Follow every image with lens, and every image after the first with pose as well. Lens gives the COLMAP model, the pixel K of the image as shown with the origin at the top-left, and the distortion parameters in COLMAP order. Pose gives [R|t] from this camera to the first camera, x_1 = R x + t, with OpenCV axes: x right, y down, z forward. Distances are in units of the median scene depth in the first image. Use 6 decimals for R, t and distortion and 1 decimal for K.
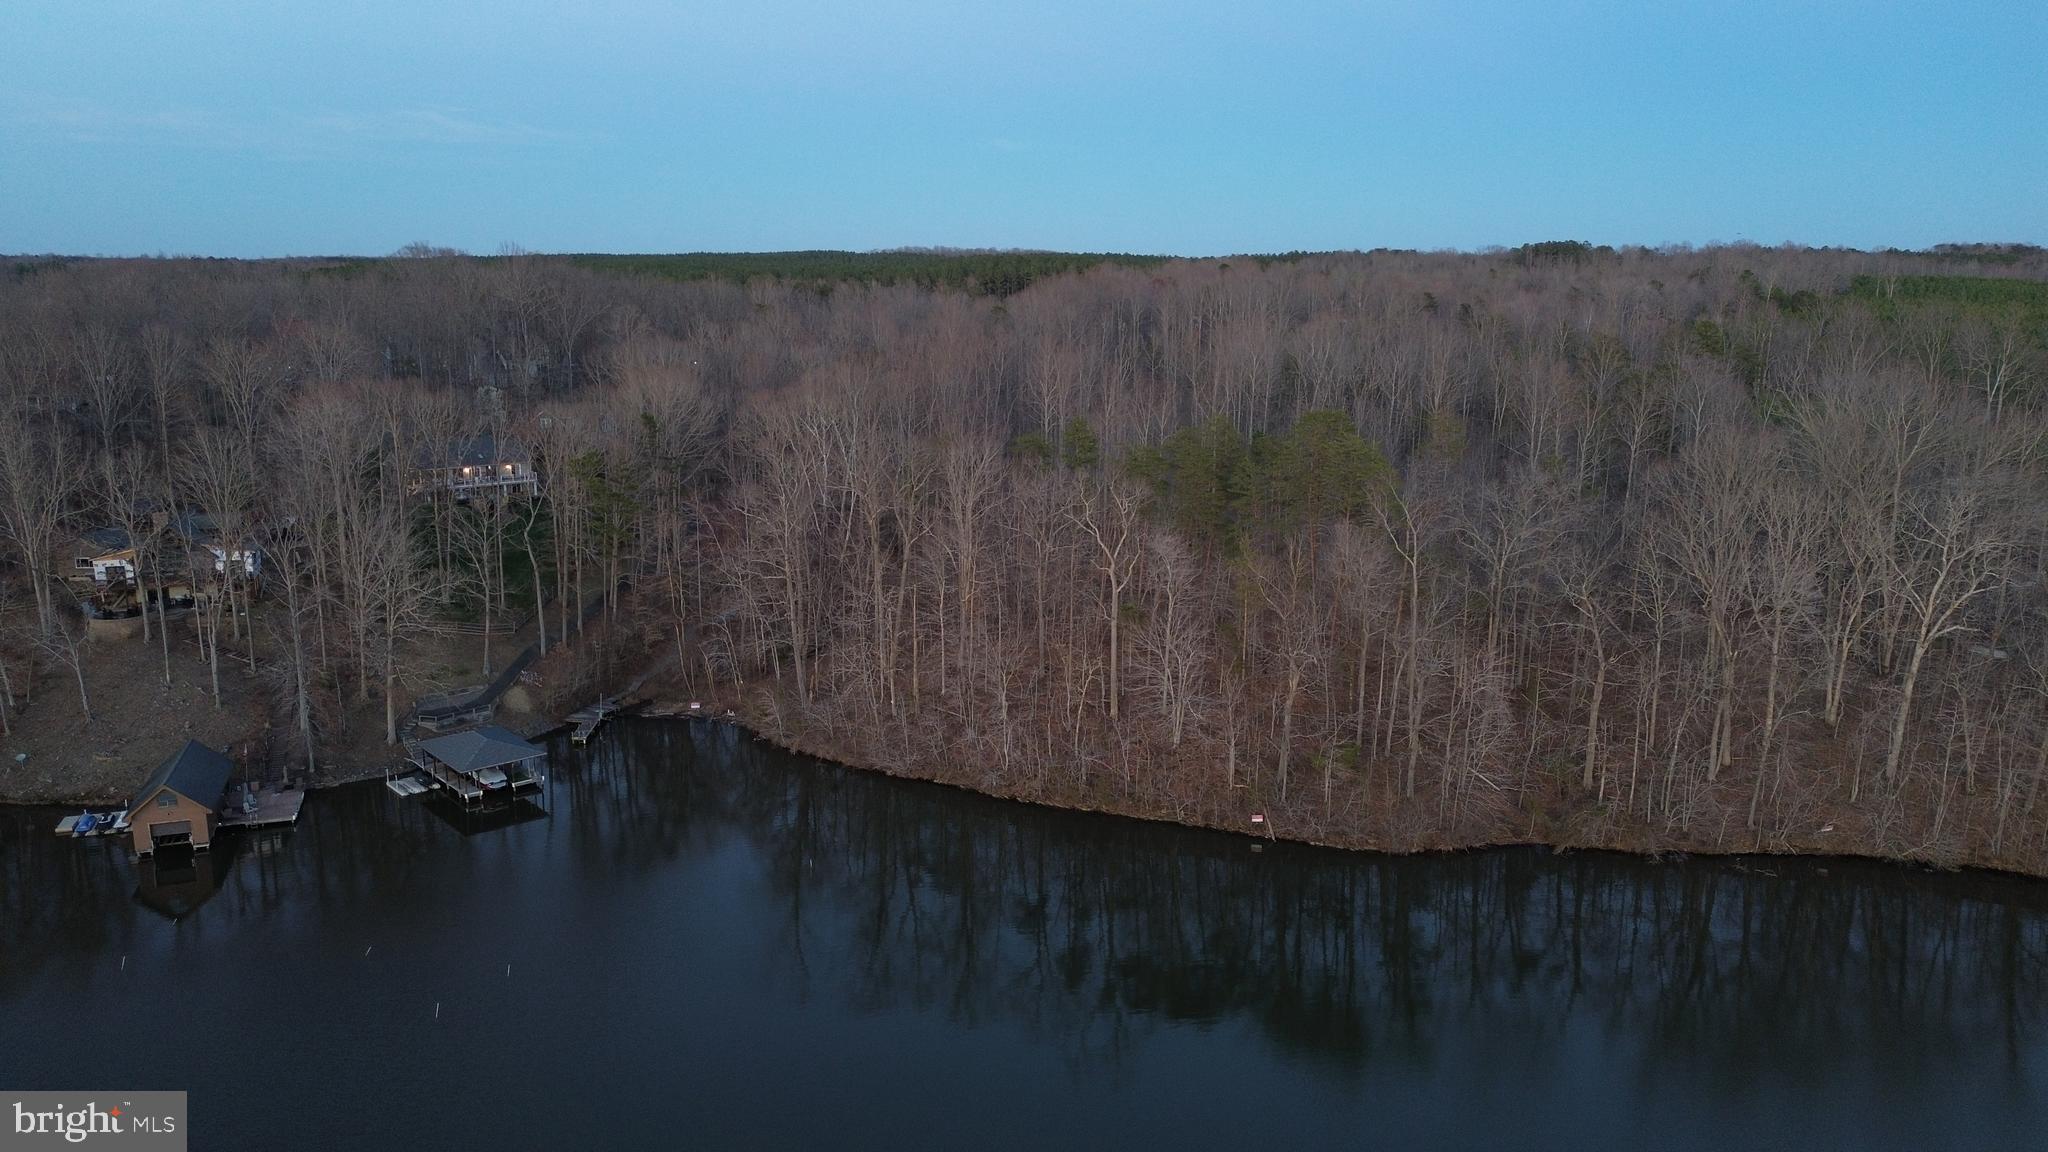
lens RADIAL K [[1504.9, 0, 1024.0], [0, 1504.9, 576.0], [0, 0, 1]] dist [0.094492, -0.042559]
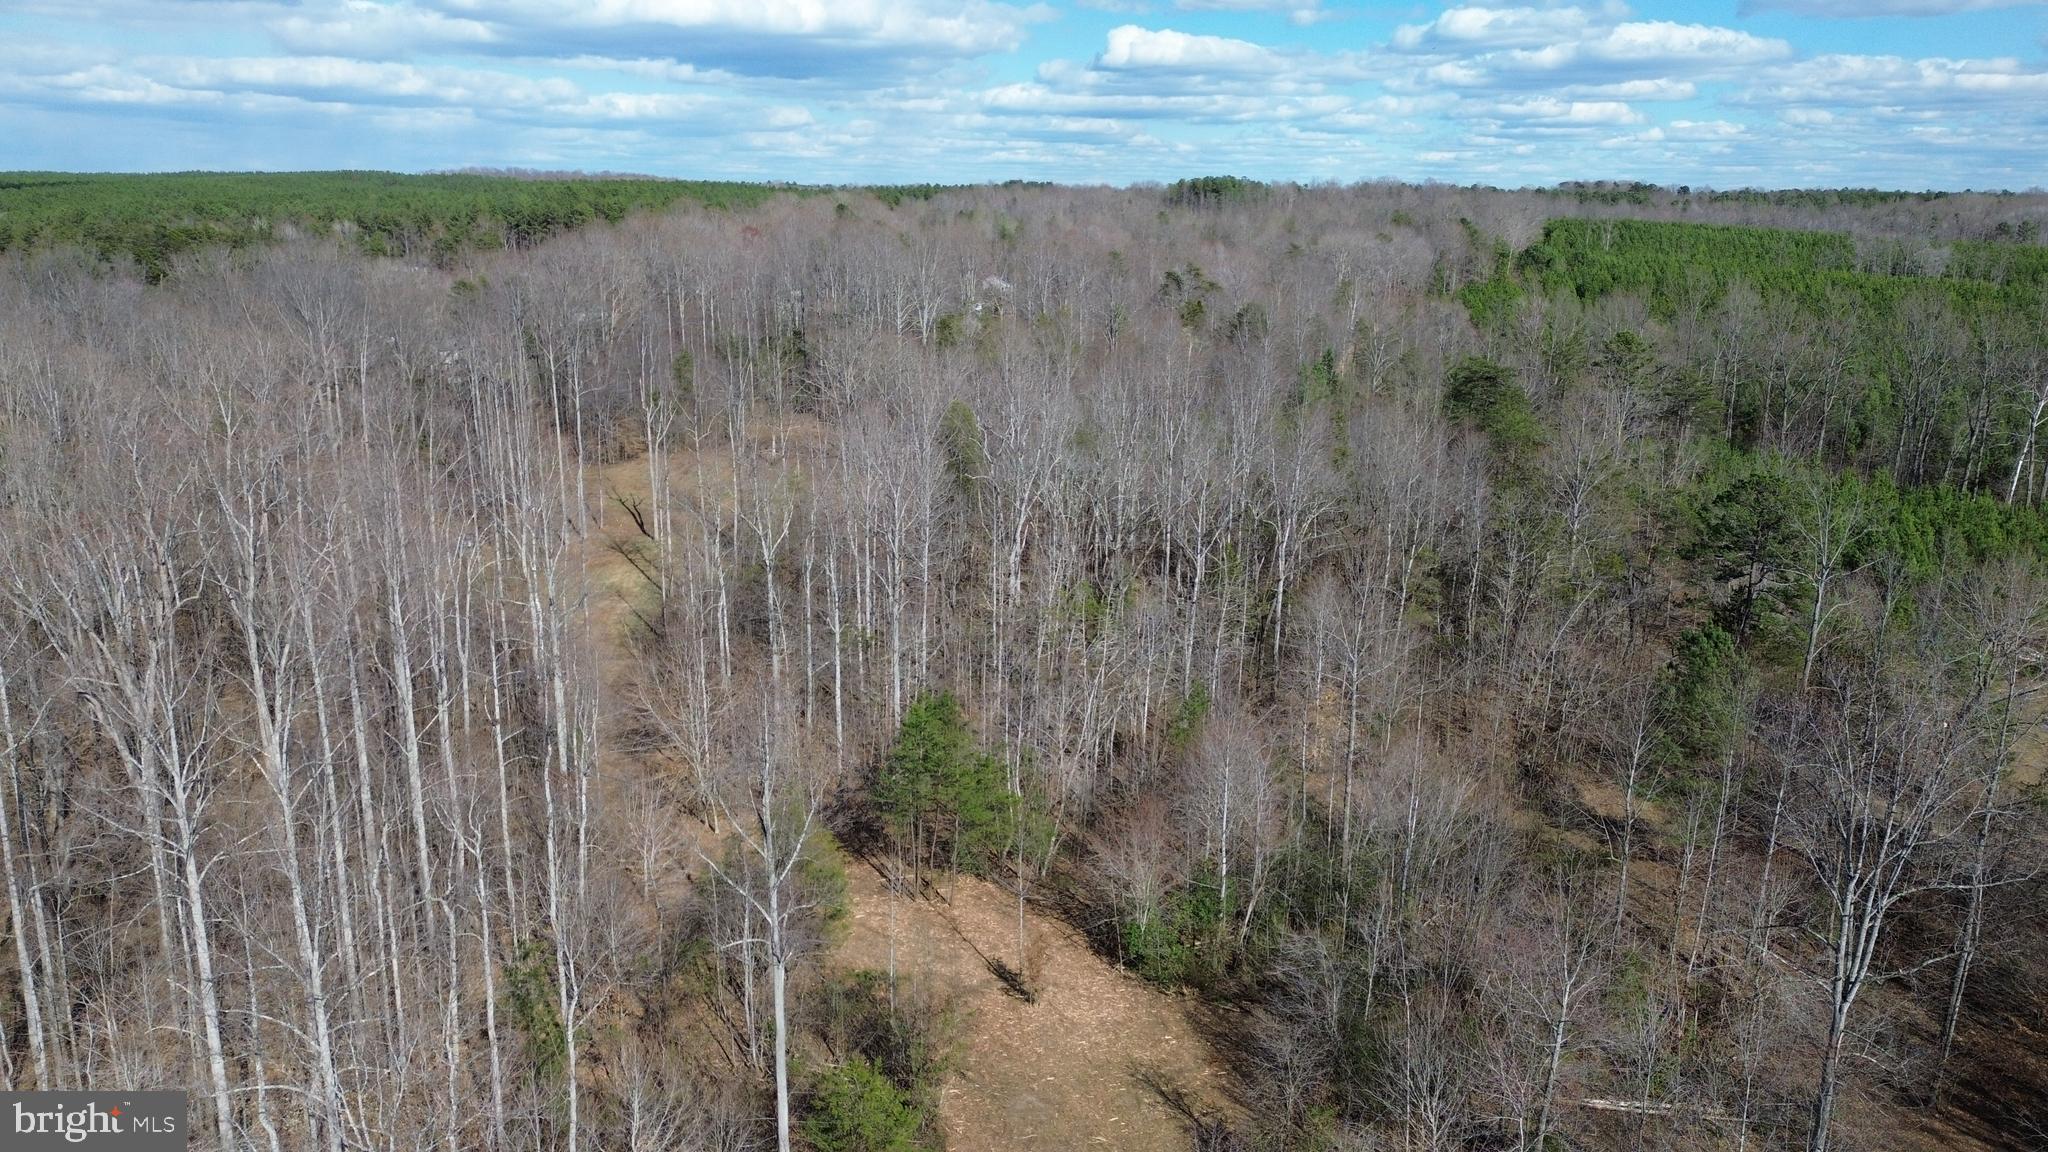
lens RADIAL K [[1503.7, 0, 1024.0], [0, 1503.7, 576.0], [0, 0, 1]] dist [0.123709, -0.080039]
pose [[0.971396, -0.055814, 0.230813, 0.111024], [0.045191, 0.997672, 0.051062, -0.173899], [-0.233126, -0.039171, 0.971657, 0.727195]]
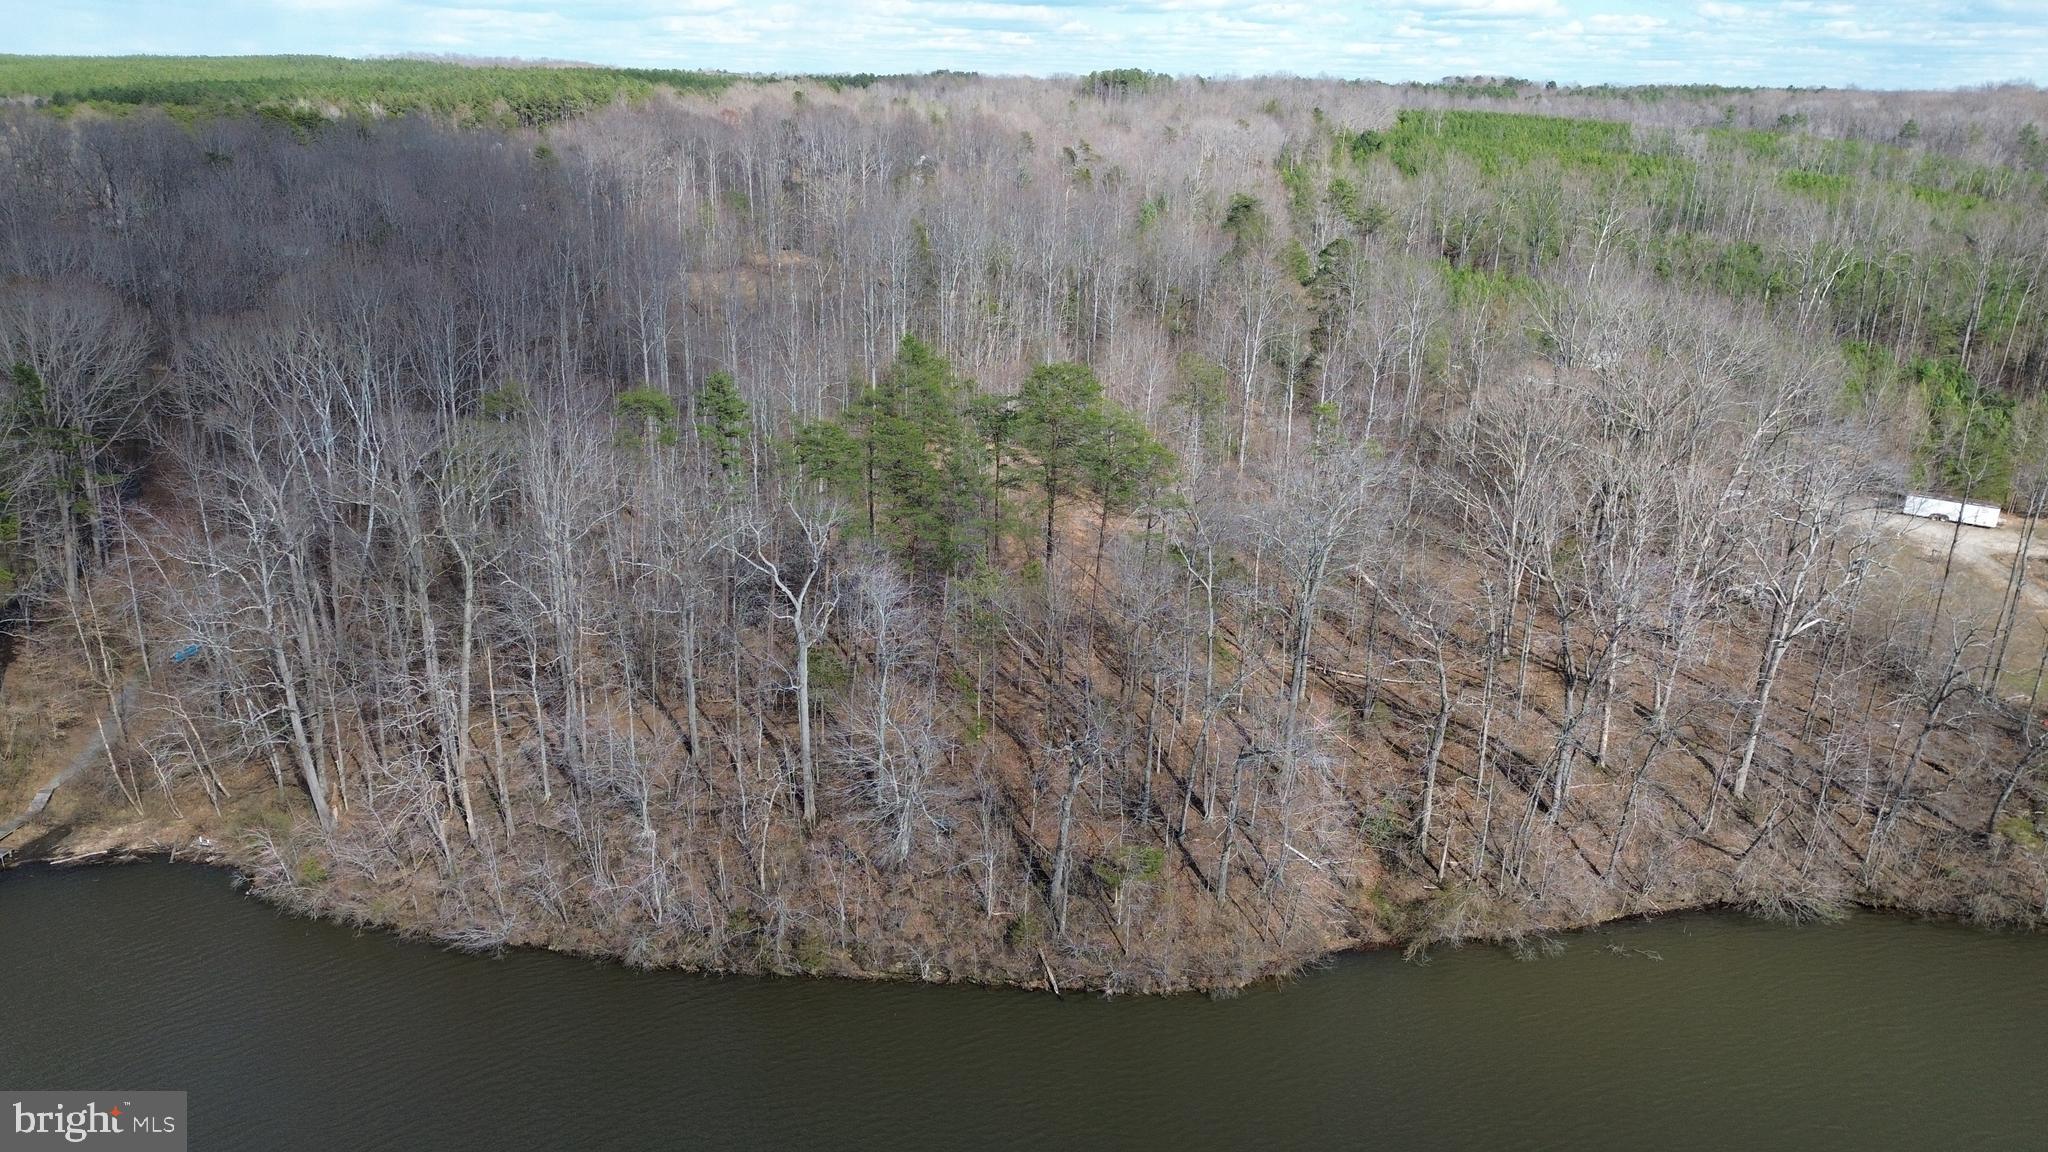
lens RADIAL K [[1504.9, 0, 1024.0], [0, 1504.9, 576.0], [0, 0, 1]] dist [0.094492, -0.042559]
pose [[0.959342, -0.079973, 0.270680, -0.019346], [0.049002, 0.991647, 0.119312, -0.070453], [-0.277961, -0.101197, 0.955247, 0.216573]]
